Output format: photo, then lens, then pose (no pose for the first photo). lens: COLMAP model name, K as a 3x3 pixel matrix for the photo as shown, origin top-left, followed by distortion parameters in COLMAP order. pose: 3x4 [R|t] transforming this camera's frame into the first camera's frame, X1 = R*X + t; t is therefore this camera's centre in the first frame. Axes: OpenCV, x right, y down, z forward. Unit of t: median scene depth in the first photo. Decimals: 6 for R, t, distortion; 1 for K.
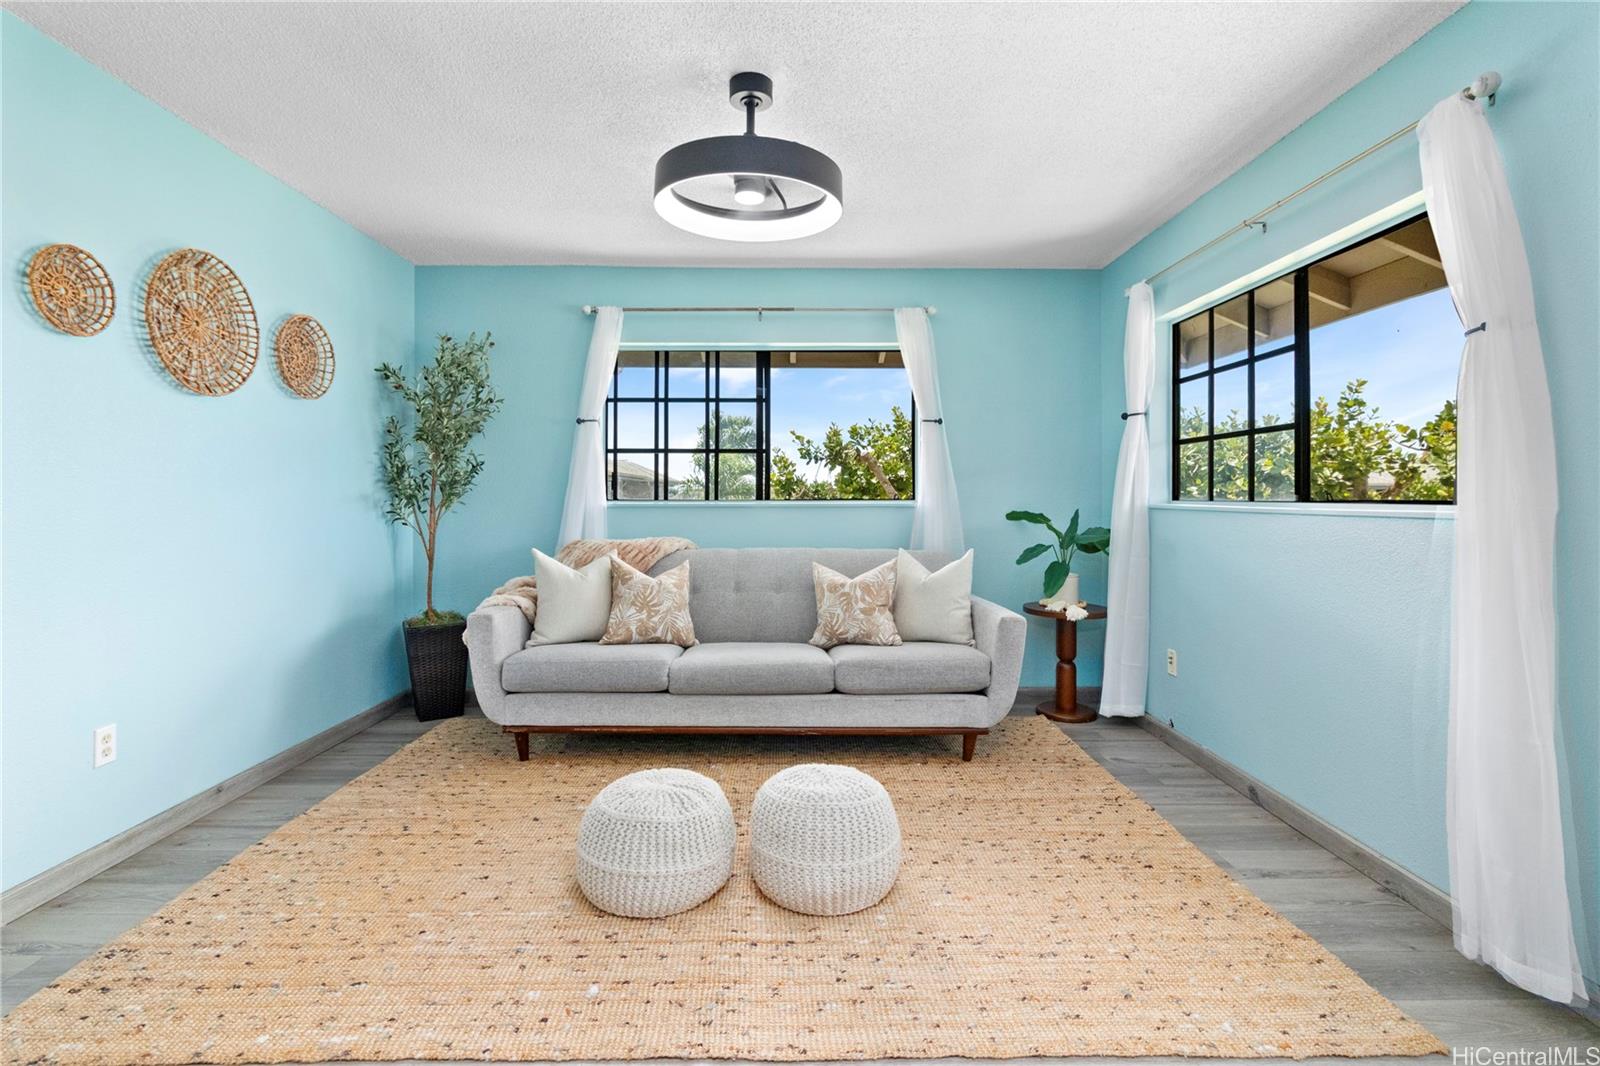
lens RADIAL K [[751.9, 0, 798.9], [0, 751.9, 484.3], [0, 0, 1]] dist [0.002180, -0.000254]
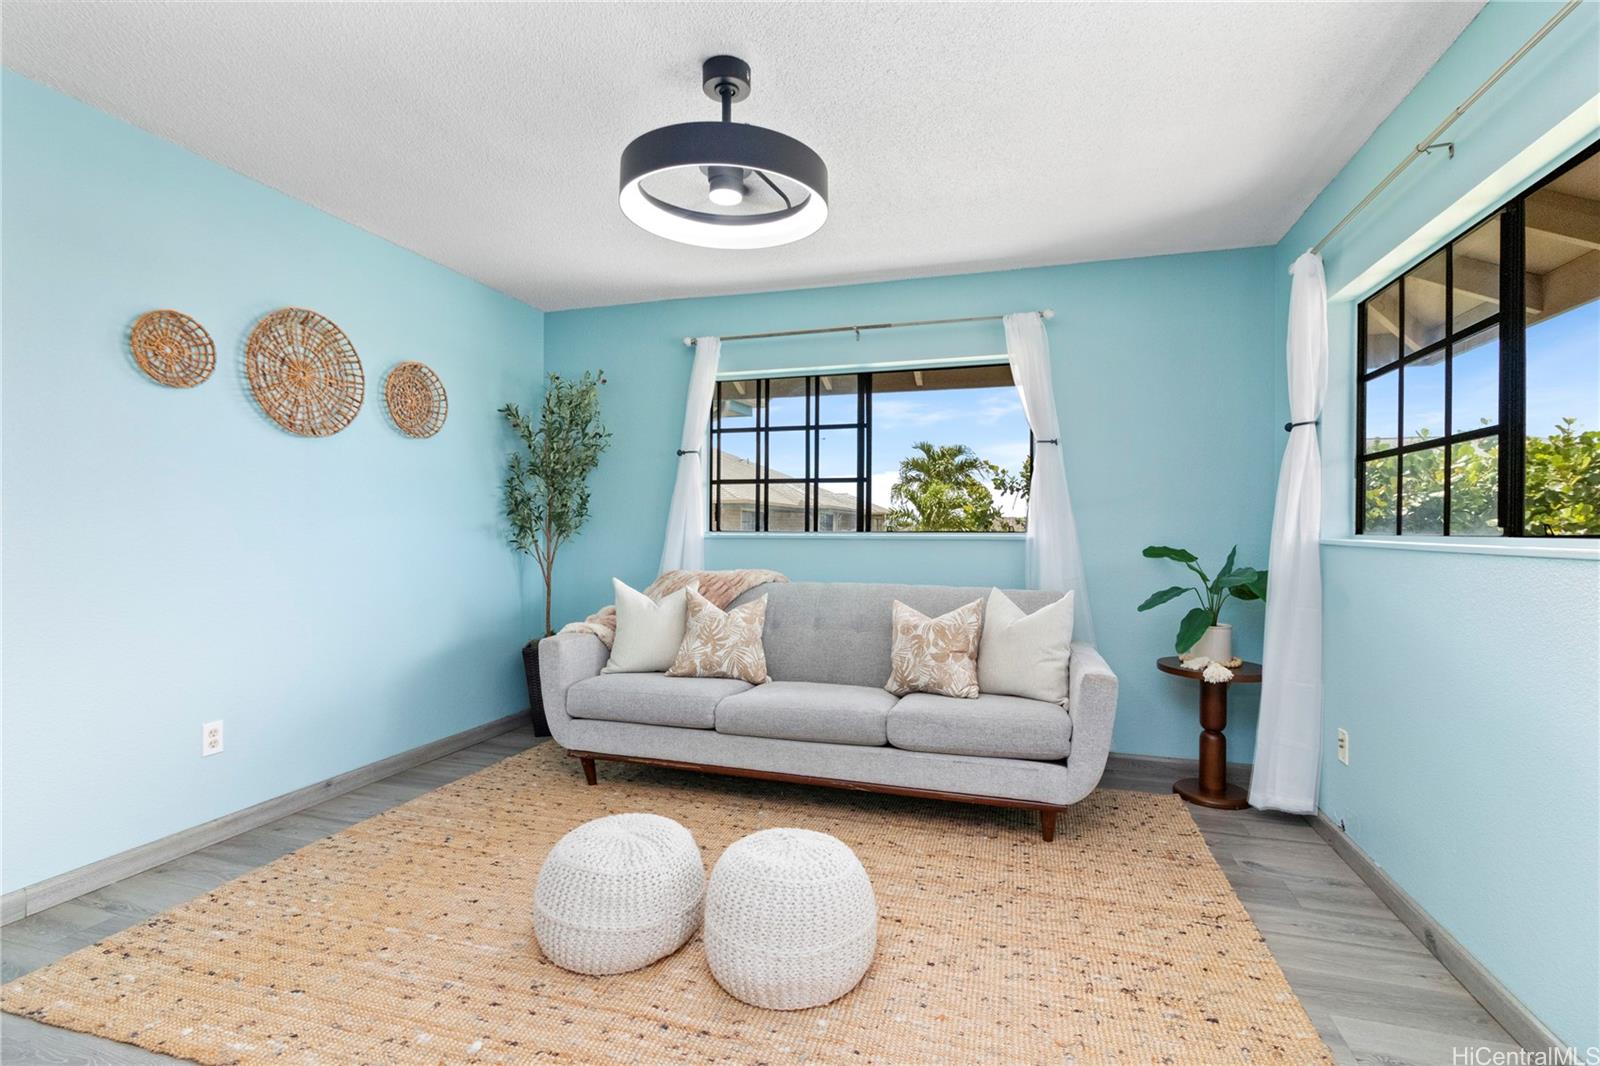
lens RADIAL K [[743.7, 0, 803.4], [0, 743.7, 522.3], [0, 0, 1]] dist [0.002994, 0.000304]
pose [[0.954427, 0.000774, -0.298443, 0.215830], [0.001304, 0.999976, 0.006763, 0.003537], [0.298441, -0.006844, 0.954404, 0.124465]]
